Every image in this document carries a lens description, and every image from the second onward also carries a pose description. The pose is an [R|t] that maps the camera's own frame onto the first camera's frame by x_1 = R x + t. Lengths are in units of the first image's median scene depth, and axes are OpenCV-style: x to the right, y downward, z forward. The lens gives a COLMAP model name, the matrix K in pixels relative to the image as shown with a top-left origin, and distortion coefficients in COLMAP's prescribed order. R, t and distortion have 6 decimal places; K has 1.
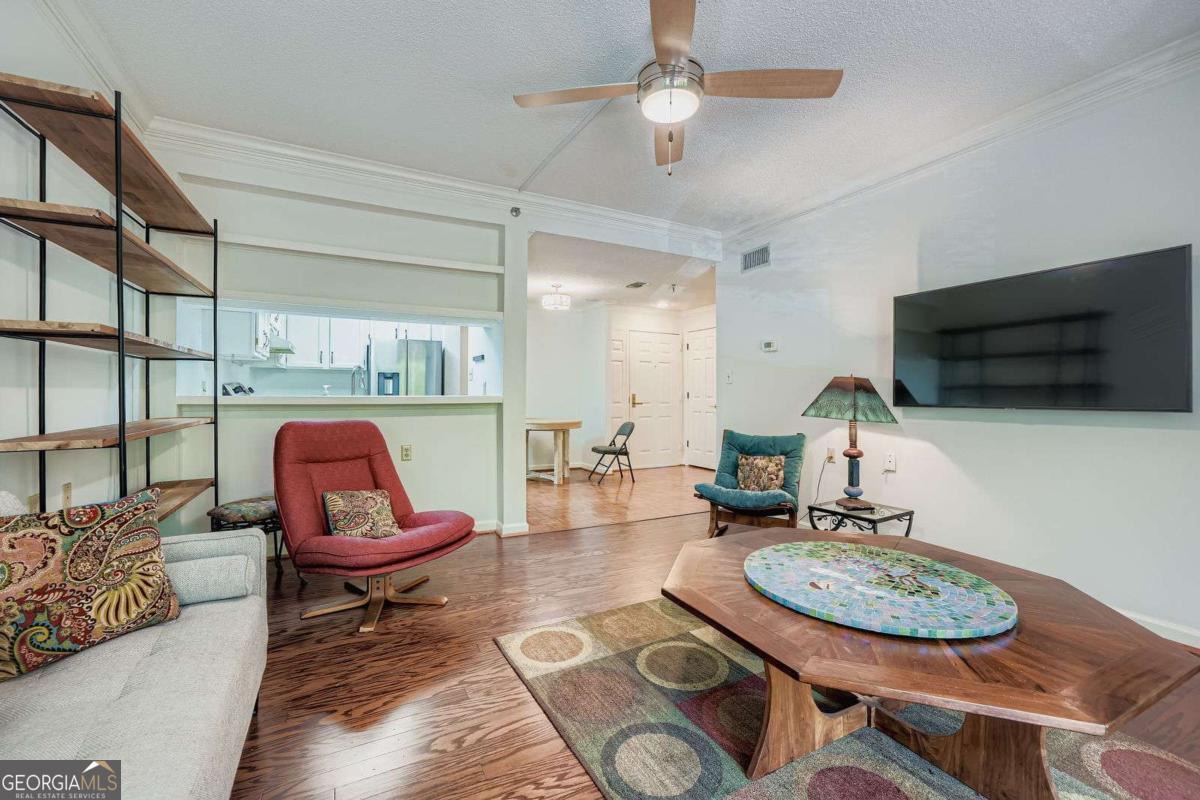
lens RADIAL K [[493.2, 0, 580.9], [0, 493.2, 397.3], [0, 0, 1]] dist [-0.000159, 0.005773]
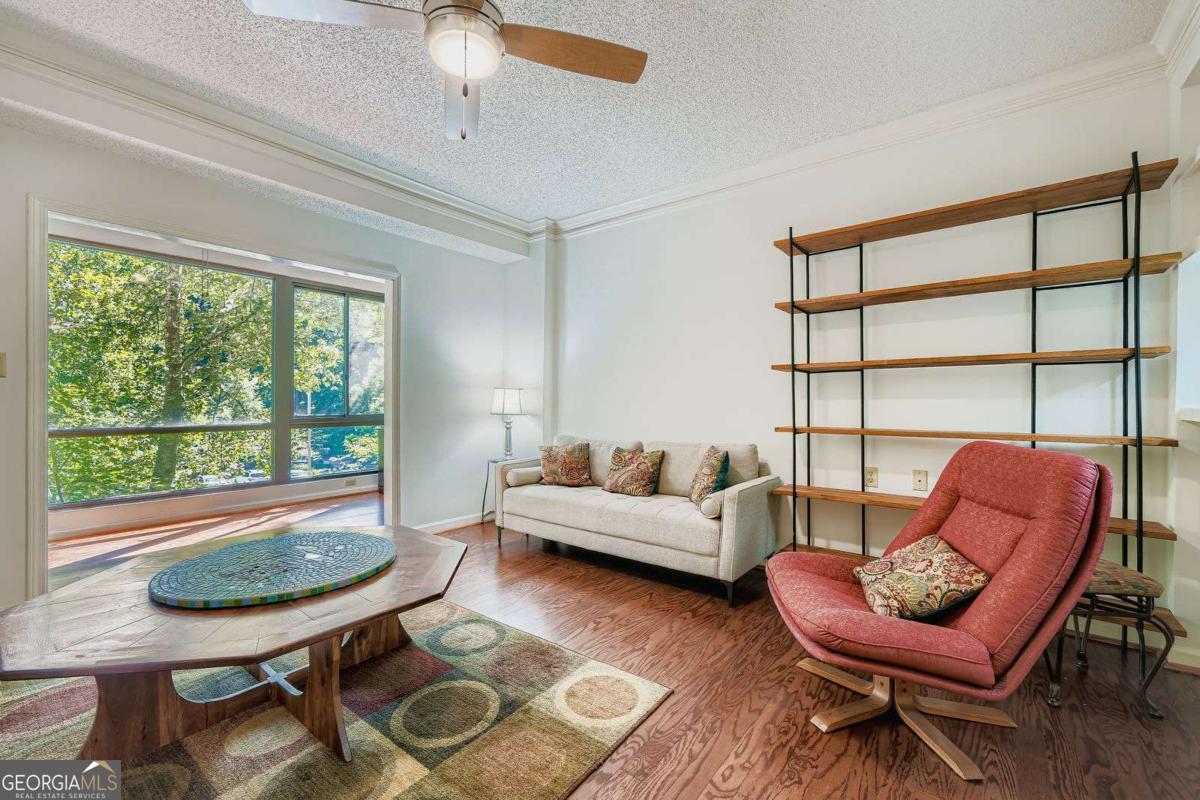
lens RADIAL K [[493.2, 0, 603.1], [0, 493.2, 400.7], [0, 0, 1]] dist [-0.000159, 0.005773]
pose [[-0.898414, -0.011416, -0.439000, 0.322015], [-0.009011, 0.999931, -0.007561, -0.003478], [0.439056, -0.002836, -0.898455, 1.773826]]
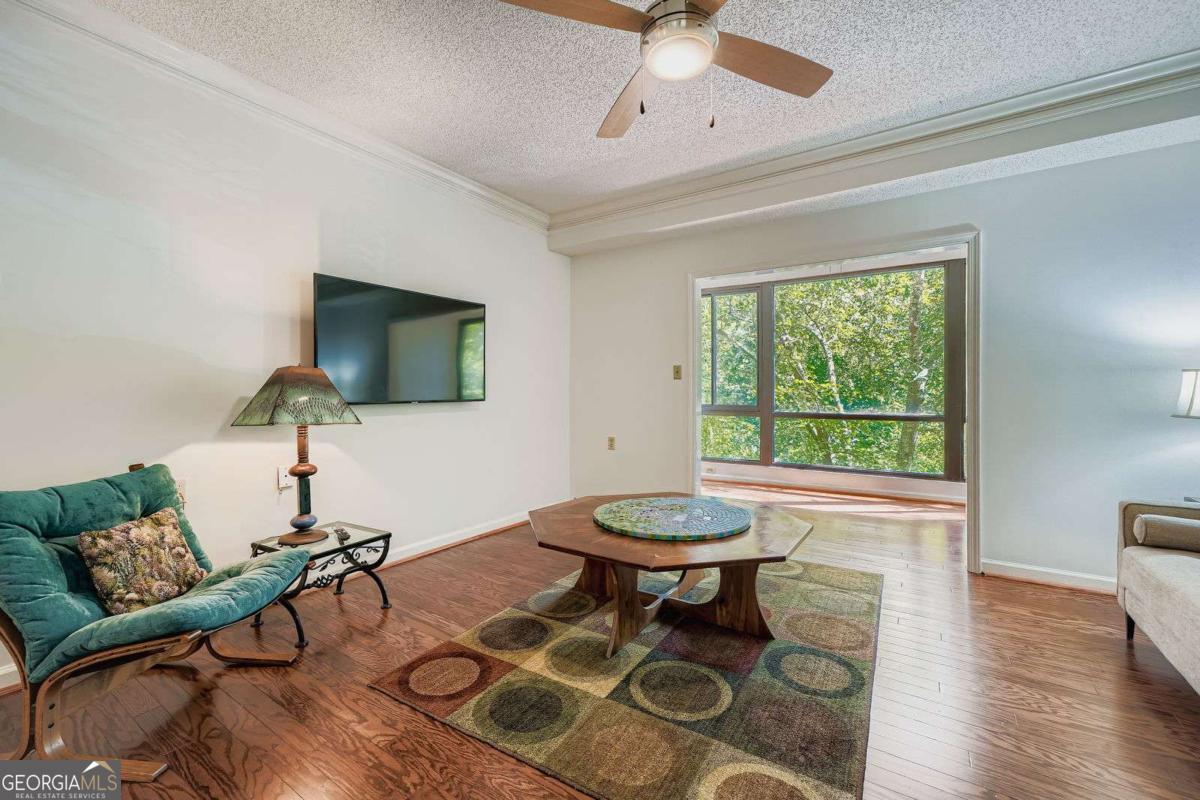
lens RADIAL K [[493.2, 0, 597.2], [0, 493.2, 395.9], [0, 0, 1]] dist [-0.000159, 0.005773]
pose [[-0.505751, -0.013634, 0.862572, -0.471129], [-0.004116, 0.999902, 0.013392, -0.016406], [-0.862670, 0.003223, -0.505757, 1.486564]]
